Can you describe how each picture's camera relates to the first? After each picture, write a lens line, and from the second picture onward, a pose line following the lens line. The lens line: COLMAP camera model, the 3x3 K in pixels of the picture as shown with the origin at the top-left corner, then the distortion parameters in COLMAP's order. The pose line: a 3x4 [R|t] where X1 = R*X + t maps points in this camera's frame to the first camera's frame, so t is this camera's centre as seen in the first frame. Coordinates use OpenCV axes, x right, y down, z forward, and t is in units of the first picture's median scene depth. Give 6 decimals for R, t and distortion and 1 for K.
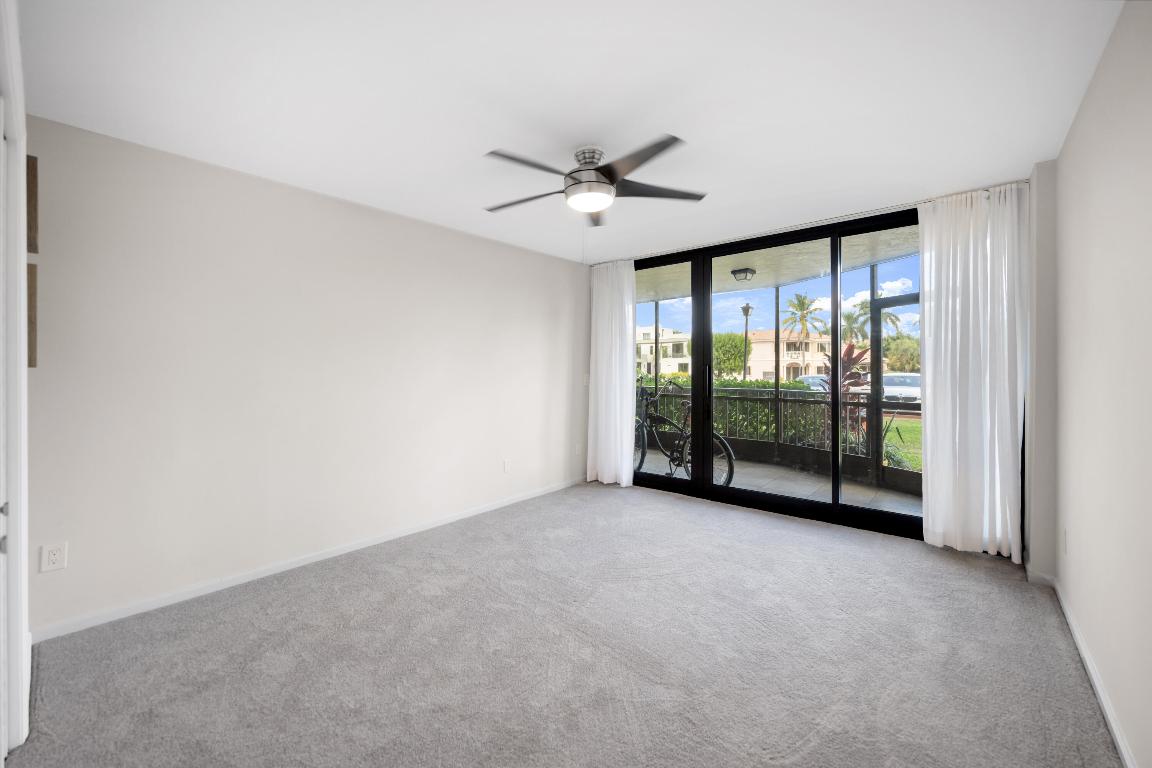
lens RADIAL K [[437.0, 0, 591.6], [0, 437.0, 365.3], [0, 0, 1]] dist [-0.000120, -0.000077]
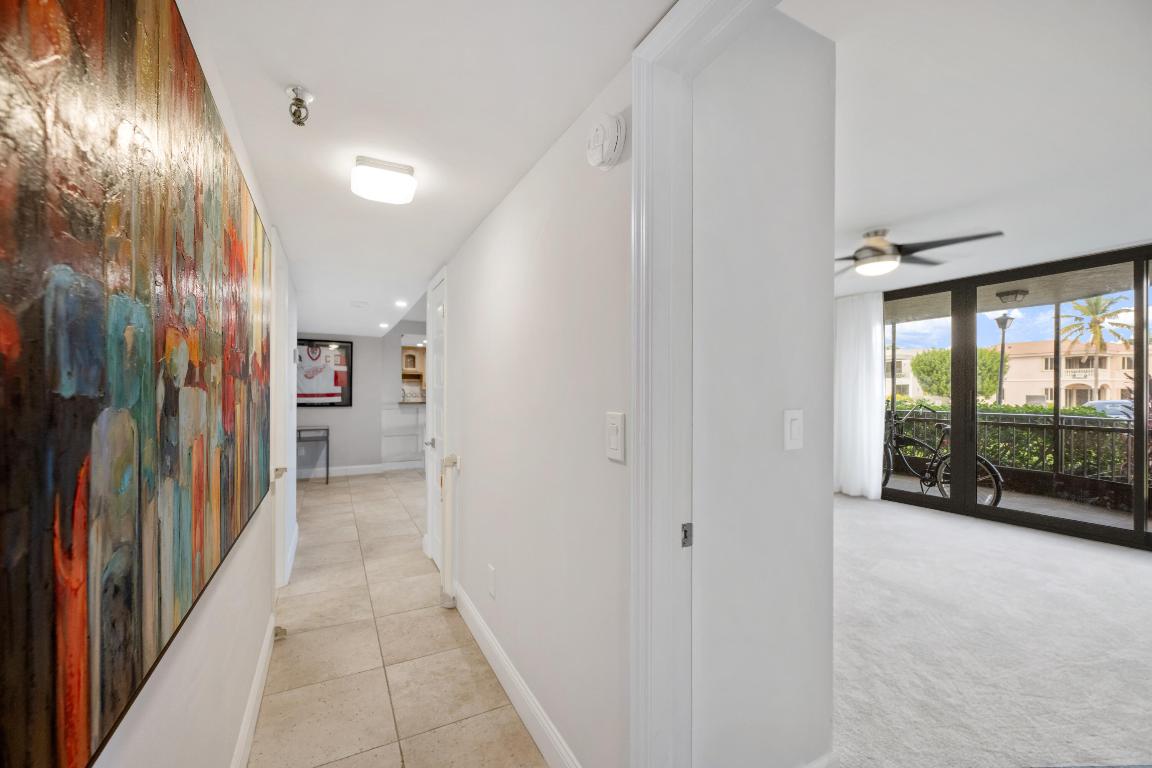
lens RADIAL K [[454.6, 0, 570.8], [0, 454.6, 387.2], [0, 0, 1]] dist [-0.001705, -0.000242]
pose [[0.918344, 0.002940, -0.395772, -0.156939], [-0.001280, 0.999989, 0.004457, -0.008352], [0.395780, -0.003587, 0.918338, -0.323094]]
